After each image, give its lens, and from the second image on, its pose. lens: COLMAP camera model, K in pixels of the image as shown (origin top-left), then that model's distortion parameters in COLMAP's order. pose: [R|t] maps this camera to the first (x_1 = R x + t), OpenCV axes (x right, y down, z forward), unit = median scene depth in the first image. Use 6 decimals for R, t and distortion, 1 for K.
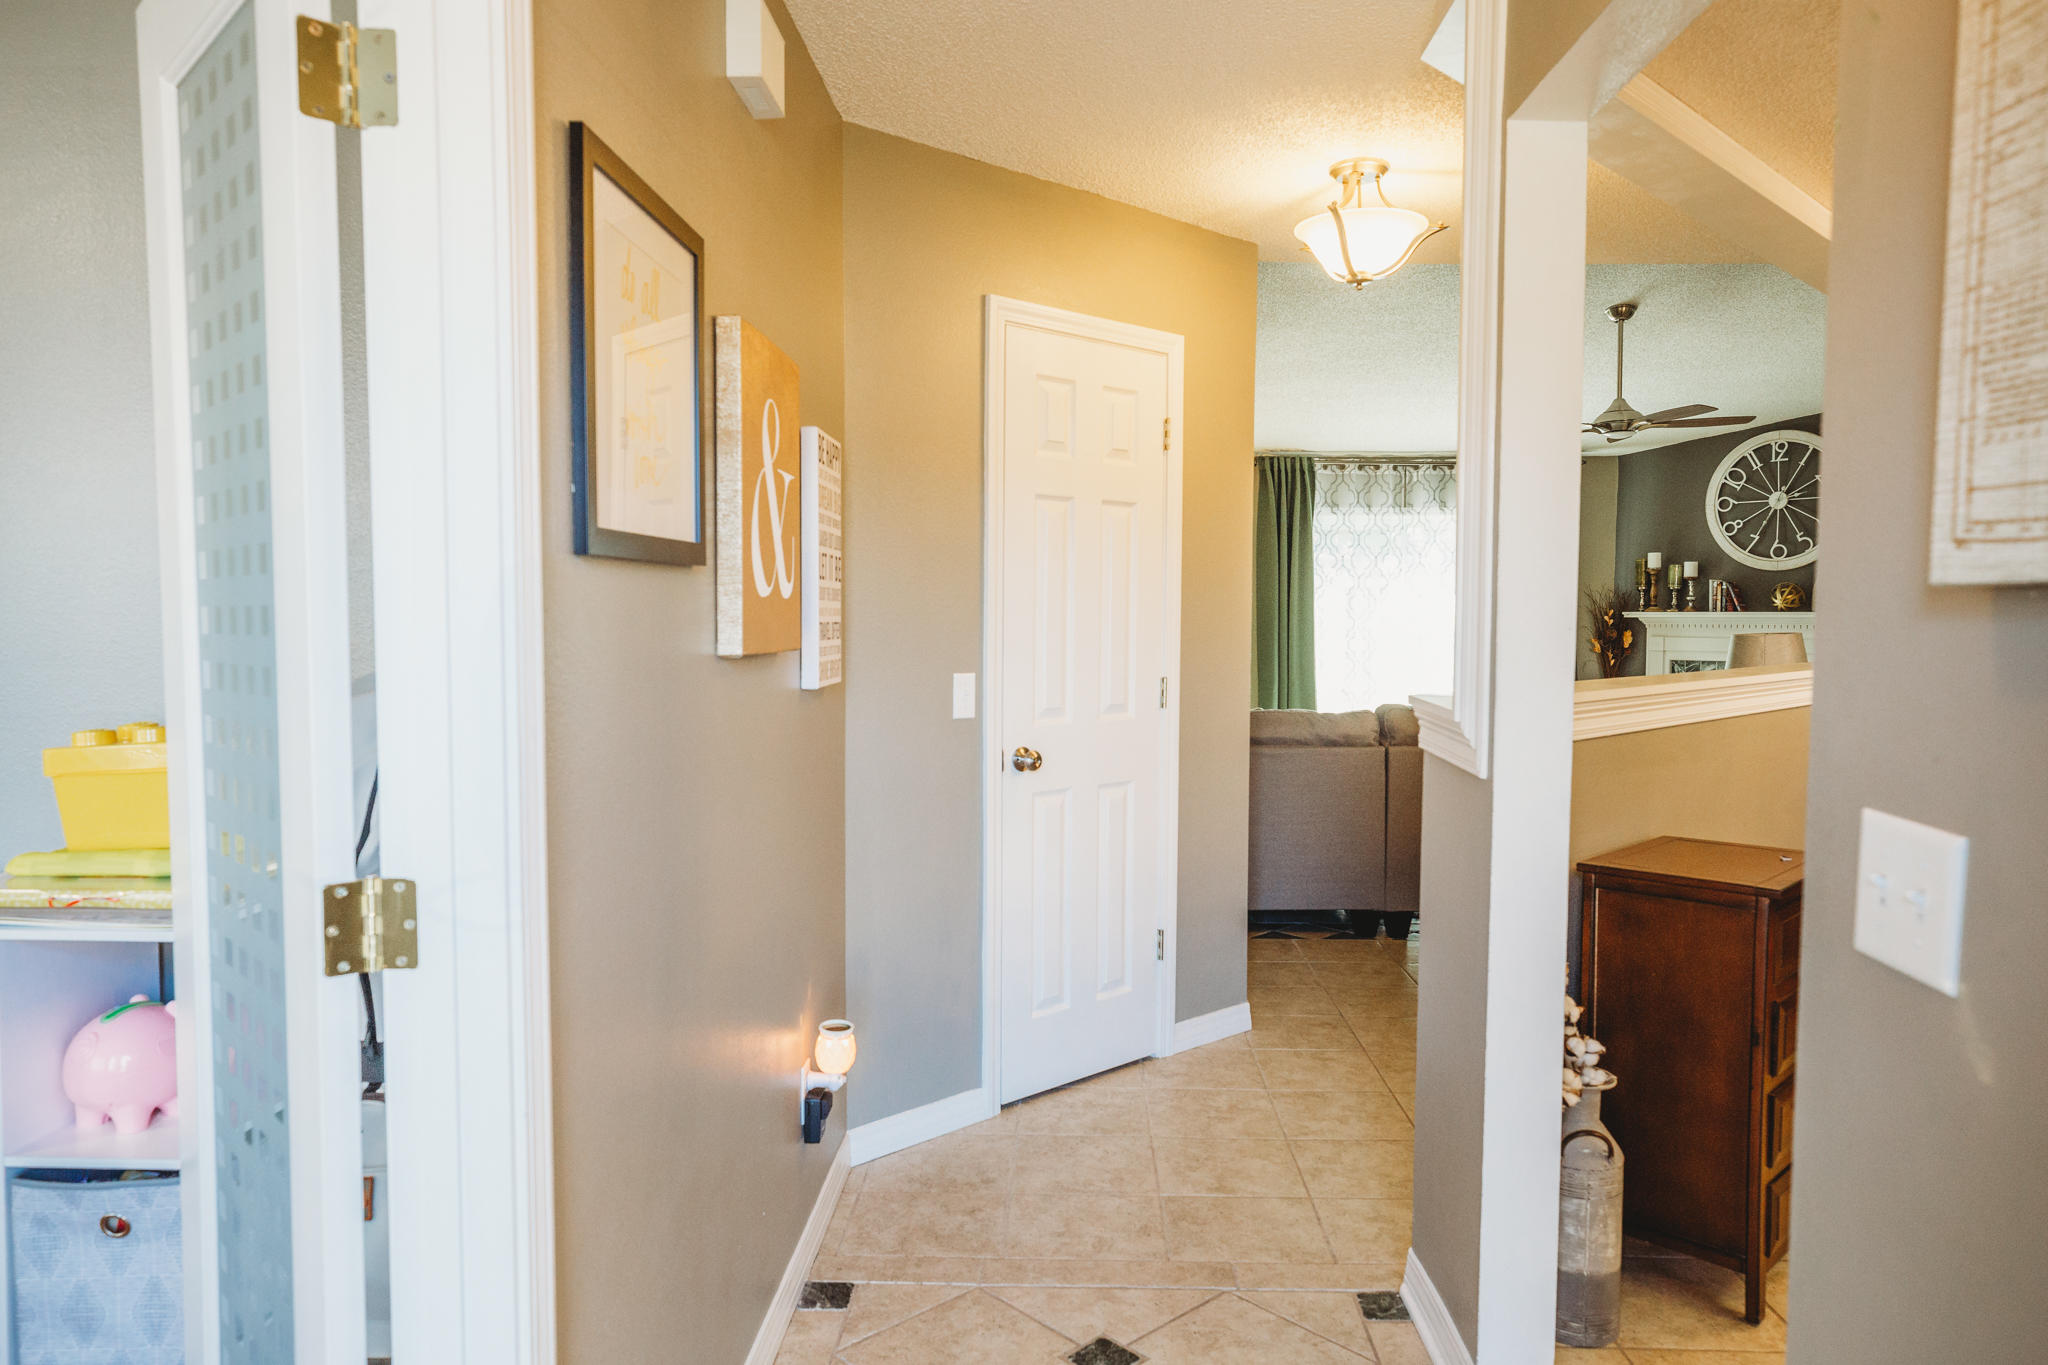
lens RADIAL K [[1338.9, 0, 1062.9], [0, 1338.9, 696.8], [0, 0, 1]] dist [0.007352, -0.001434]
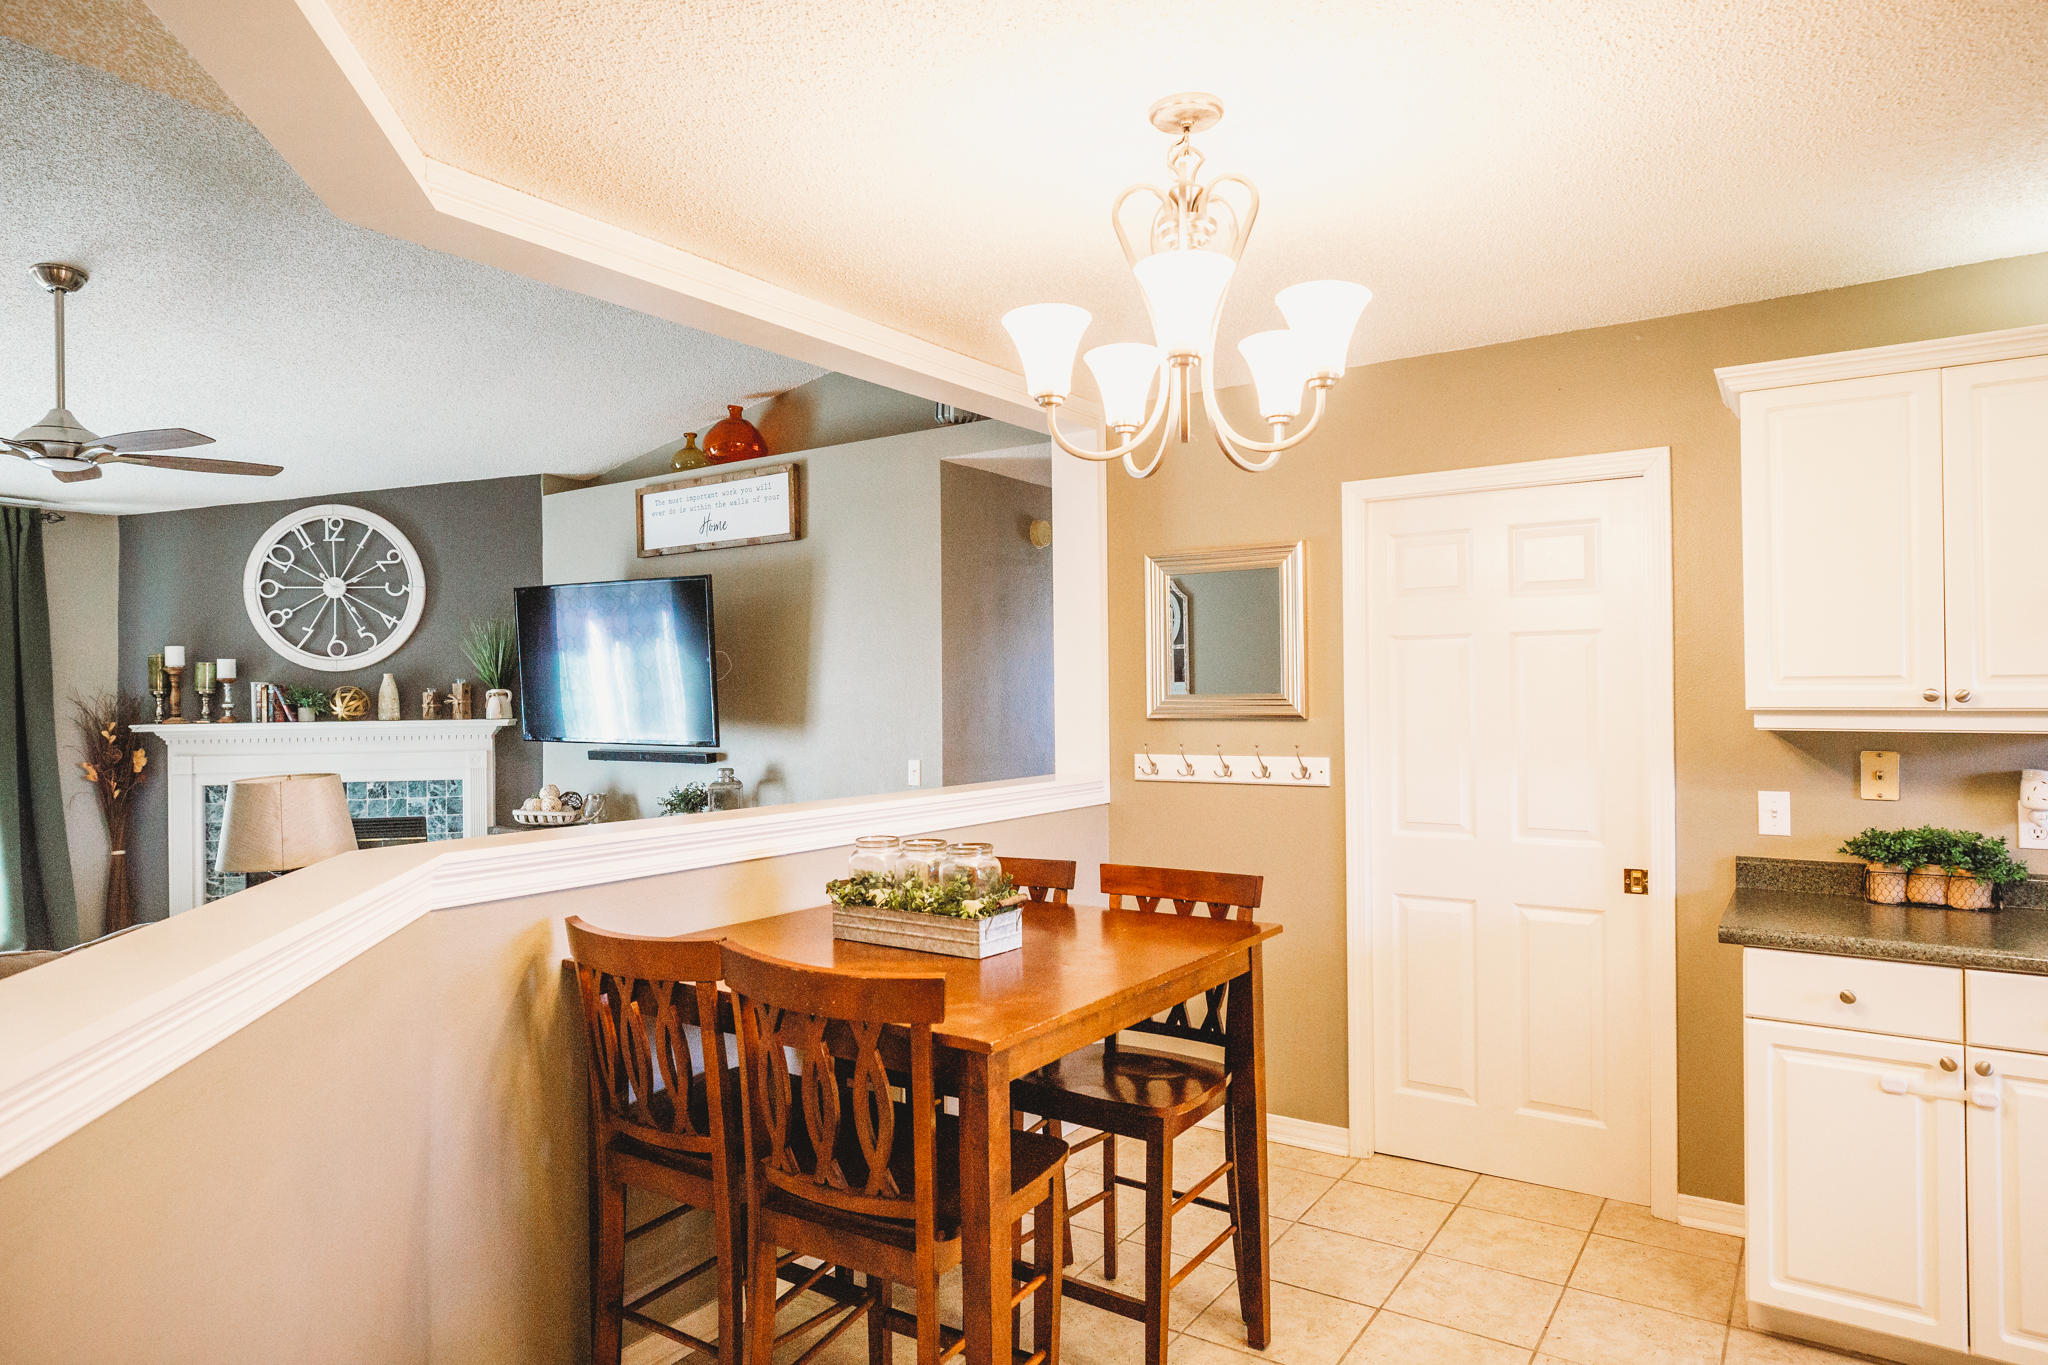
lens RADIAL K [[1208.9, 0, 1005.6], [0, 1208.9, 676.5], [0, 0, 1]] dist [-0.021539, 0.017514]
pose [[0.564235, 0.004442, 0.825602, 0.149603], [0.063491, 0.996791, -0.048754, -0.028189], [-0.823169, 0.079927, 0.562142, 0.238191]]
